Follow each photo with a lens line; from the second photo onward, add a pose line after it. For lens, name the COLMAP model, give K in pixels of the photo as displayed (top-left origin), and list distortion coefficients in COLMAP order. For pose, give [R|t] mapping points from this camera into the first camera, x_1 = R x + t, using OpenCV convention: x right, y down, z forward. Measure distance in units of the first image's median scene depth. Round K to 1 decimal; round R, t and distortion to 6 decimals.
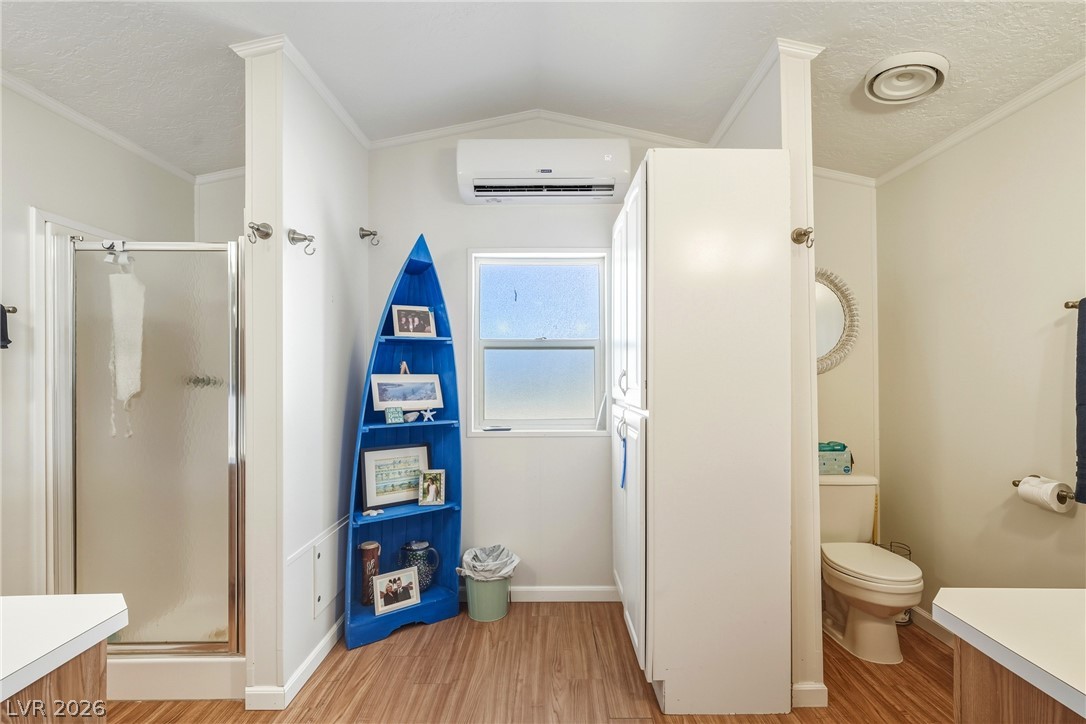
lens RADIAL K [[505.8, 0, 556.5], [0, 505.8, 372.5], [0, 0, 1]] dist [-0.001391, 0.000204]
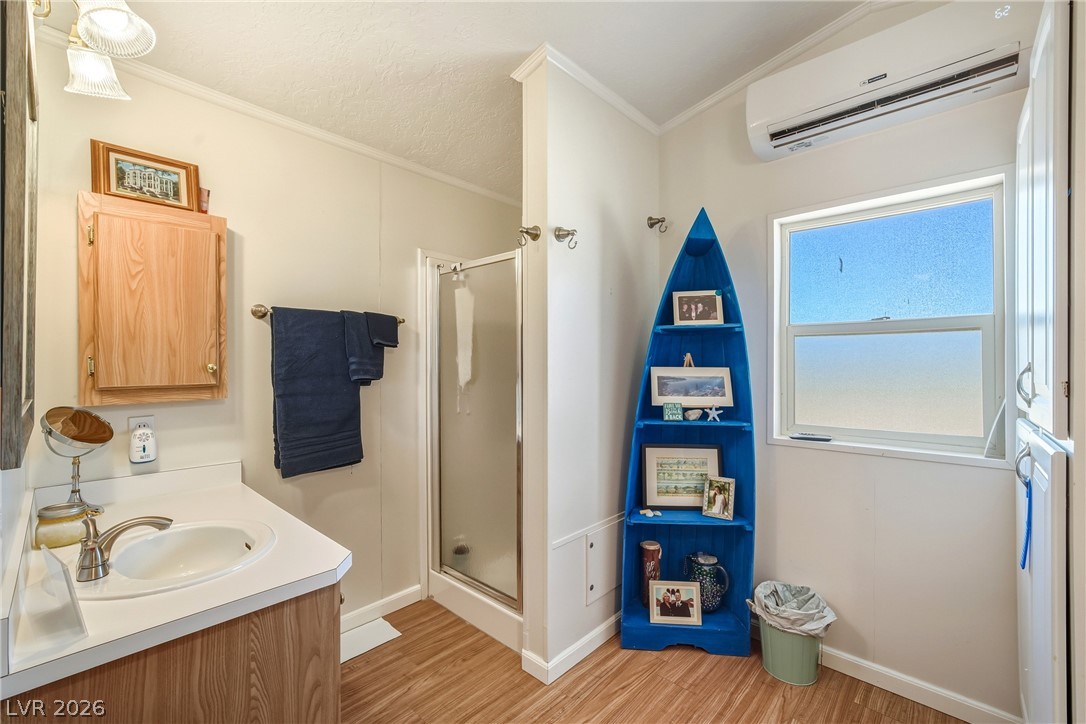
lens RADIAL K [[460.5, 0, 547.1], [0, 460.5, 363.9], [0, 0, 1]] dist [-0.014759, 0.005119]
pose [[0.722138, 0.000708, -0.691748, 0.090639], [-0.002966, 0.999993, -0.002073, 0.000352], [0.691742, 0.003548, 0.722136, 0.236178]]
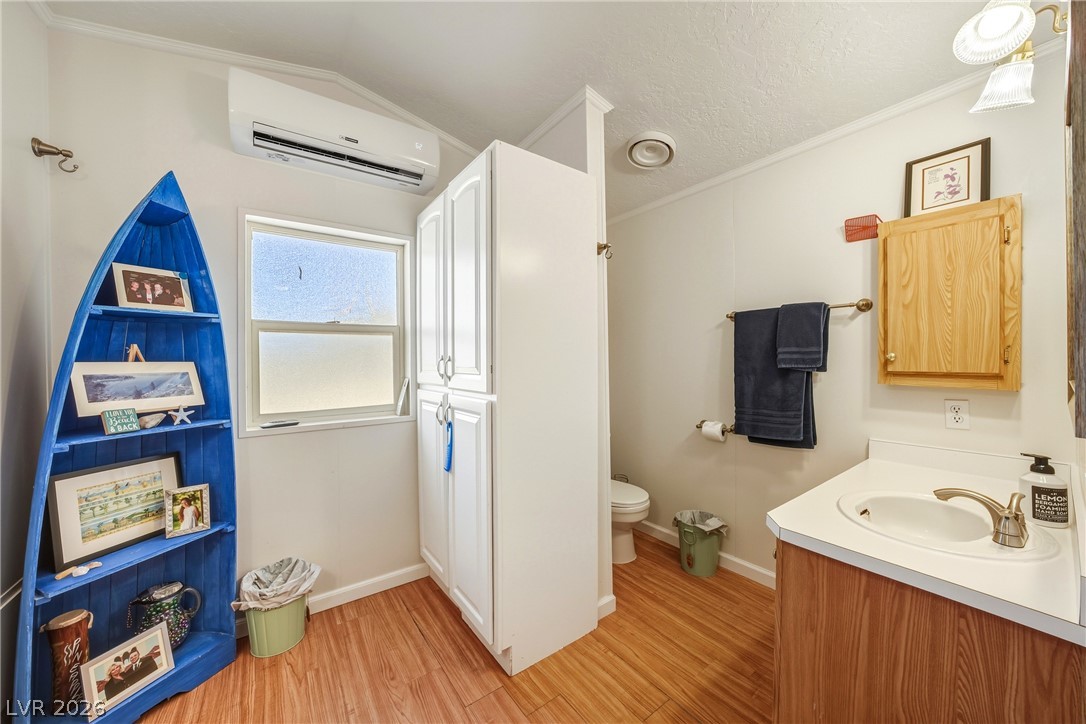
lens RADIAL K [[389.2, 0, 553.1], [0, 389.2, 361.4], [0, 0, 1]] dist [-0.030034, 0.006824]
pose [[0.809173, -0.008972, 0.587502, -0.142128], [0.005952, 0.999957, 0.007073, 0.002736], [-0.587540, -0.002226, 0.809192, 0.226073]]
